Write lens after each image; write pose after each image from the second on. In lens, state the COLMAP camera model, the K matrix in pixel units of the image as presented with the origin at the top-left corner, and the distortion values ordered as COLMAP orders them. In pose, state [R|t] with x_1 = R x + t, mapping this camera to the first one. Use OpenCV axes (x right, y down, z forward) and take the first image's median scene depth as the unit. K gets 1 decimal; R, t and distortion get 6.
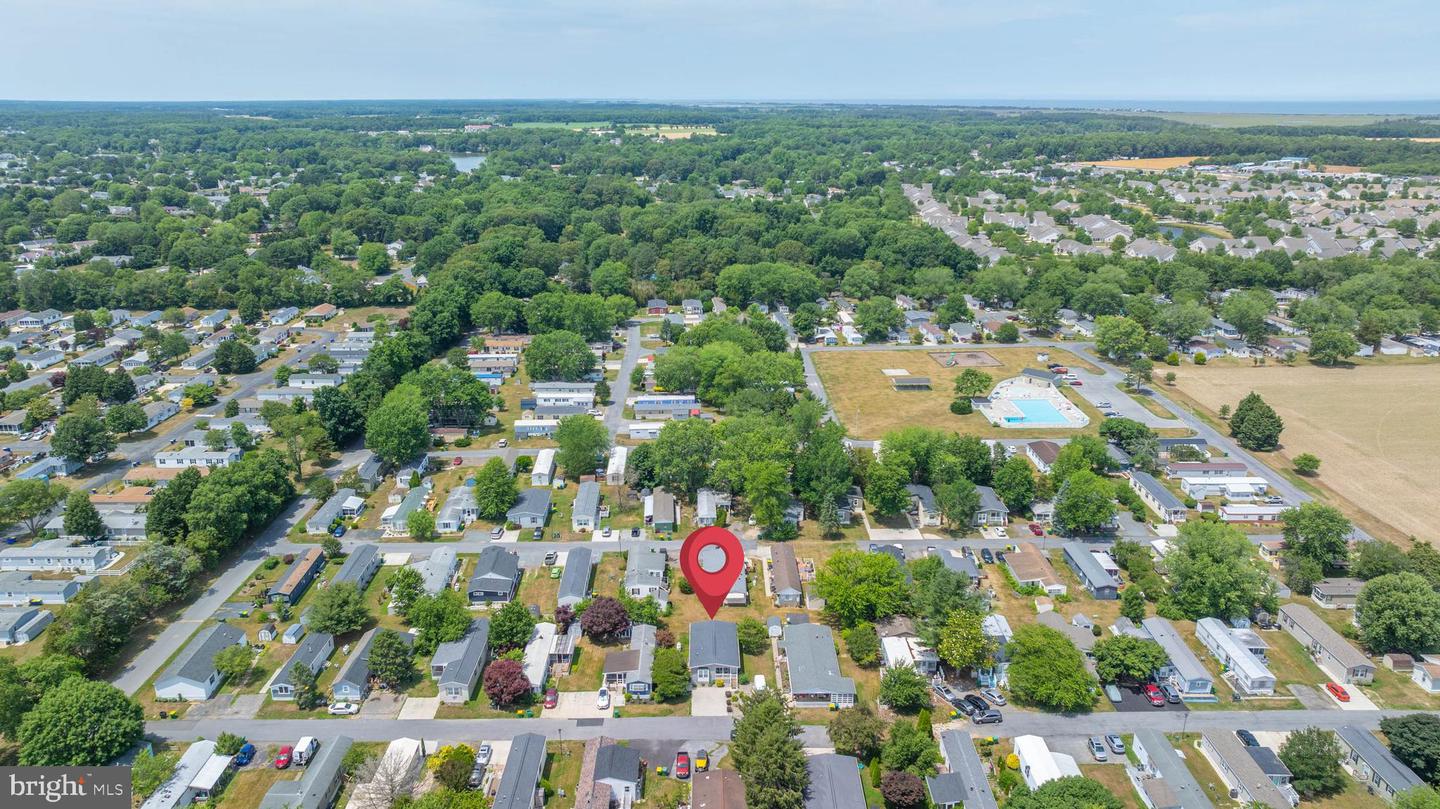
lens RADIAL K [[1009.2, 0, 720.0], [0, 1009.2, 404.5], [0, 0, 1]] dist [-0.031979, 0.023207]
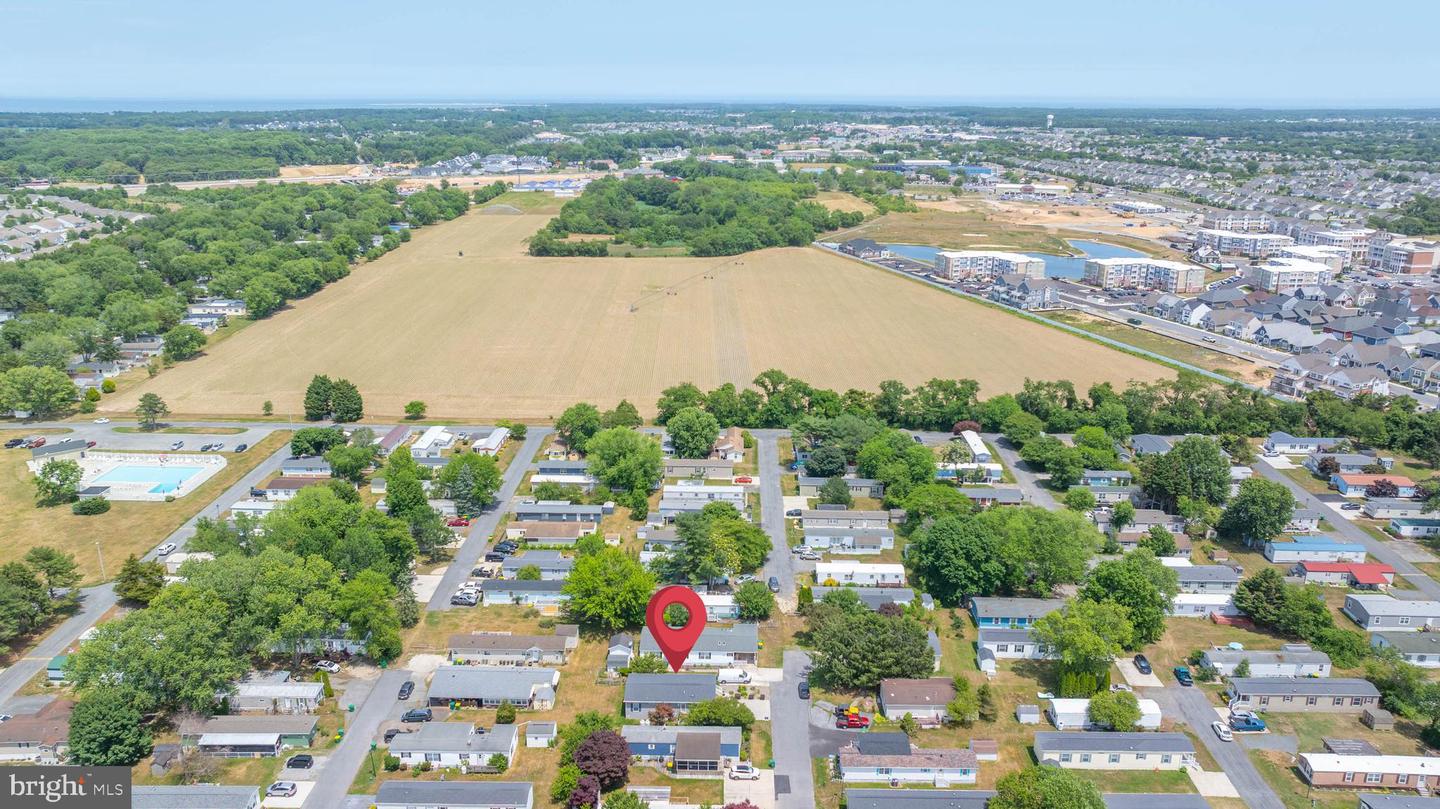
lens RADIAL K [[1023.1, 0, 720.0], [0, 1023.1, 404.5], [0, 0, 1]] dist [-0.026992, 0.003227]
pose [[0.031929, -0.285187, 0.957940, -0.682555], [0.286288, 0.920880, 0.264612, -0.198860], [-0.957611, 0.265798, 0.111048, 0.629413]]
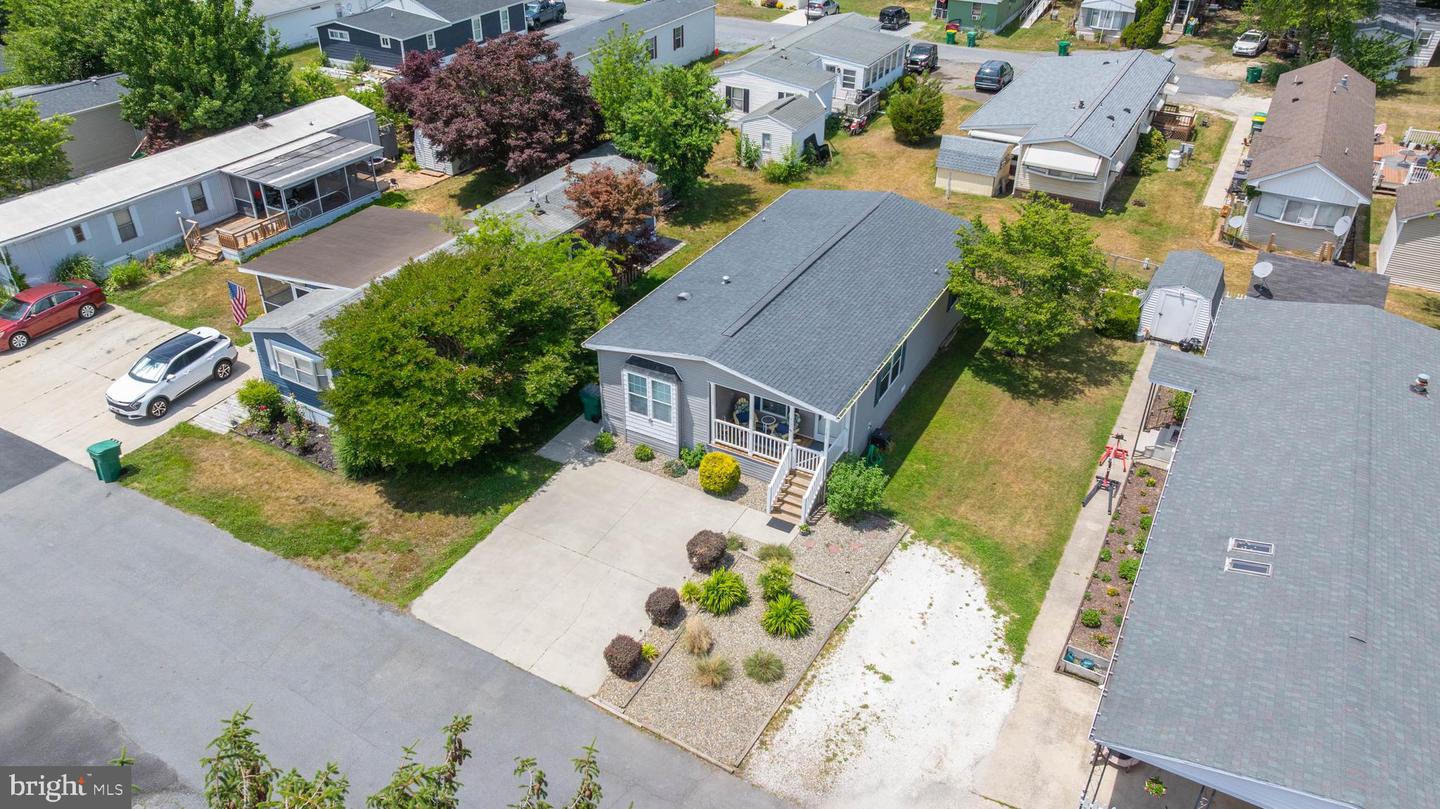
lens RADIAL K [[1009.2, 0, 720.0], [0, 1009.2, 404.5], [0, 0, 1]] dist [-0.031979, 0.023207]
pose [[0.868290, 0.273158, -0.414074, 0.053861], [-0.150471, 0.940435, 0.304862, 0.164500], [0.472685, -0.202402, 0.857673, 0.660957]]
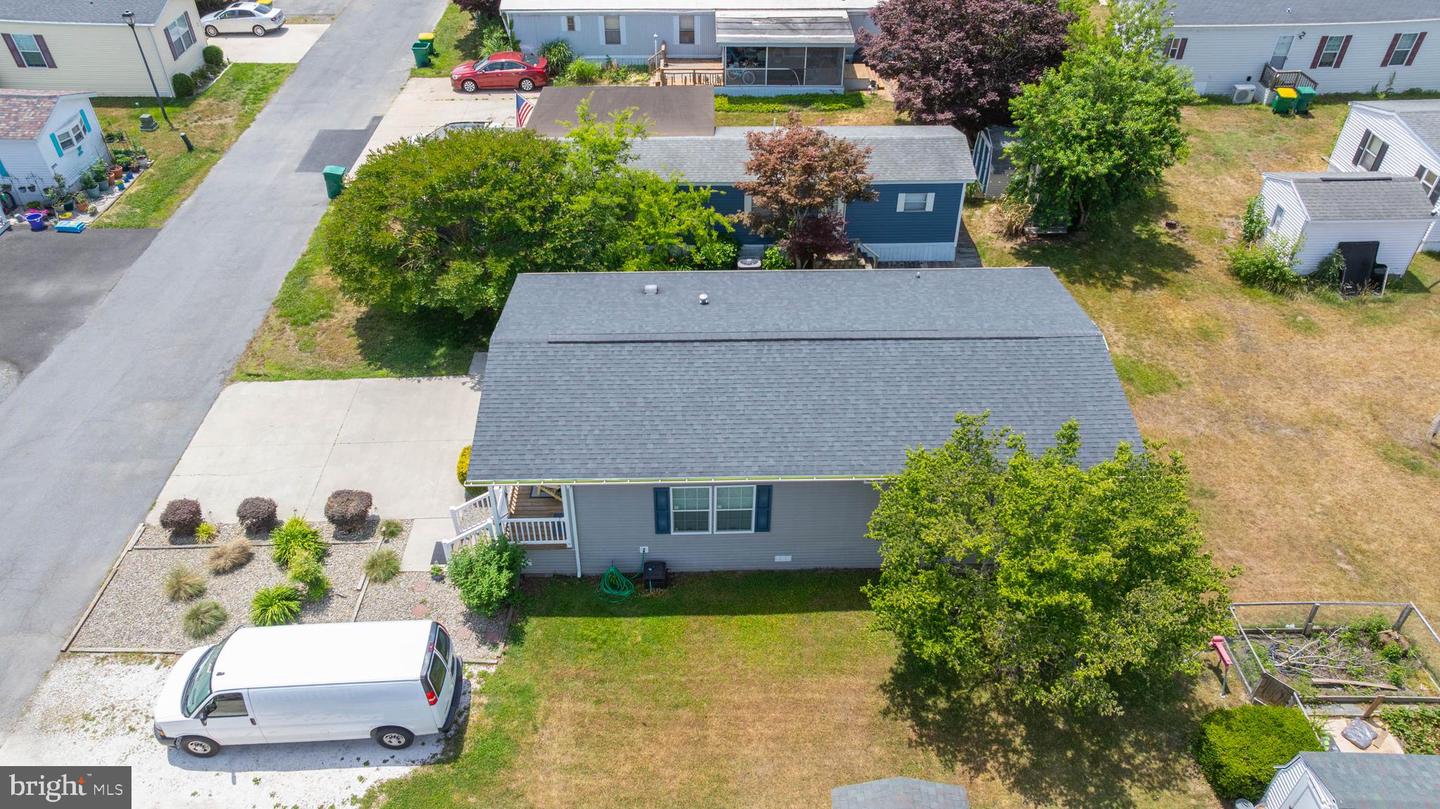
lens RADIAL K [[1009.2, 0, 720.0], [0, 1009.2, 404.5], [0, 0, 1]] dist [-0.031979, 0.023207]
pose [[0.005751, 0.629372, -0.777083, 0.086950], [-0.293131, 0.744020, 0.600424, 0.130107], [0.956055, 0.224334, 0.188768, 0.778594]]
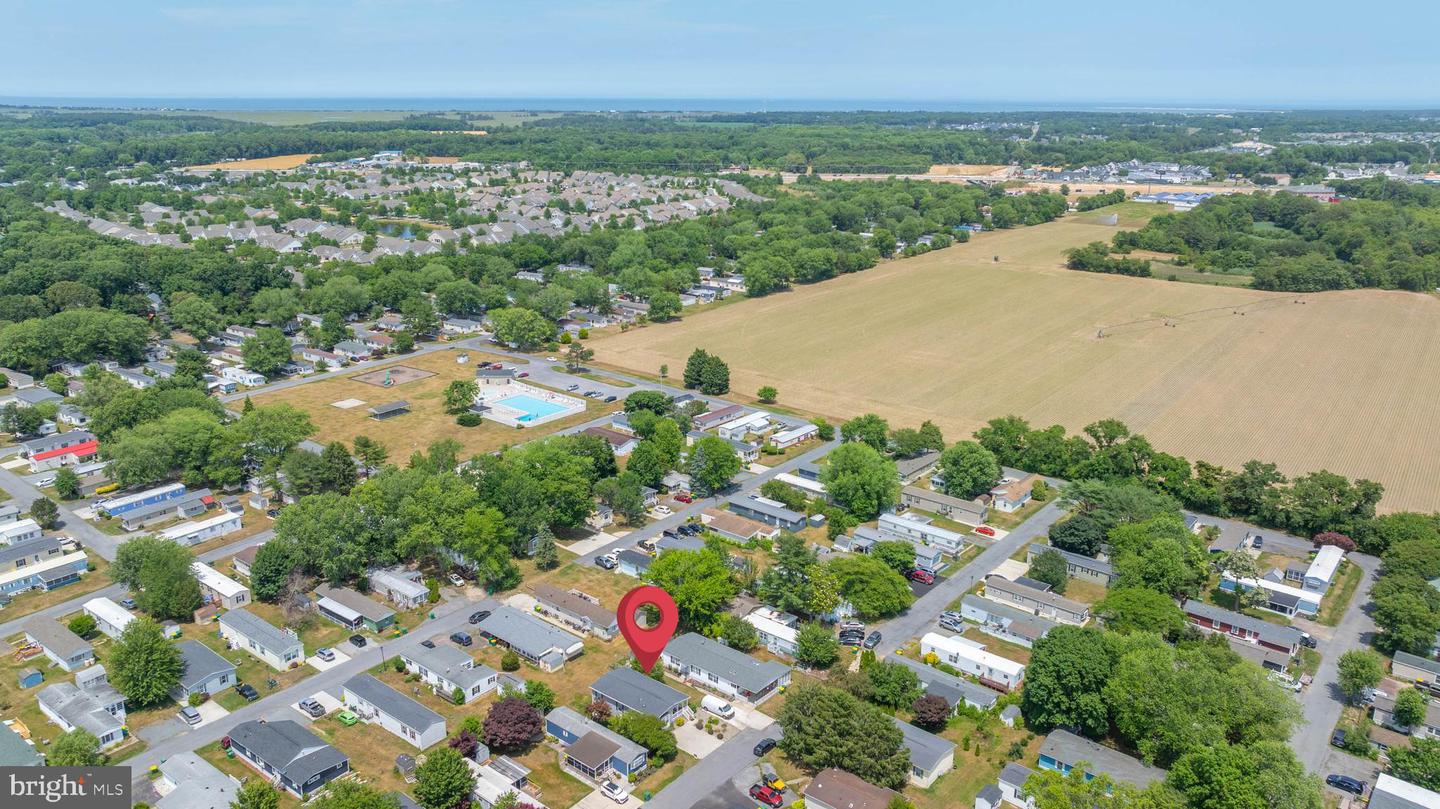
lens RADIAL K [[1023.1, 0, 720.0], [0, 1023.1, 404.5], [0, 0, 1]] dist [-0.026992, 0.003227]
pose [[0.640651, -0.216036, 0.736814, -0.485594], [0.217016, 0.971423, 0.096131, -0.078638], [-0.736526, 0.098314, 0.669226, 0.227115]]
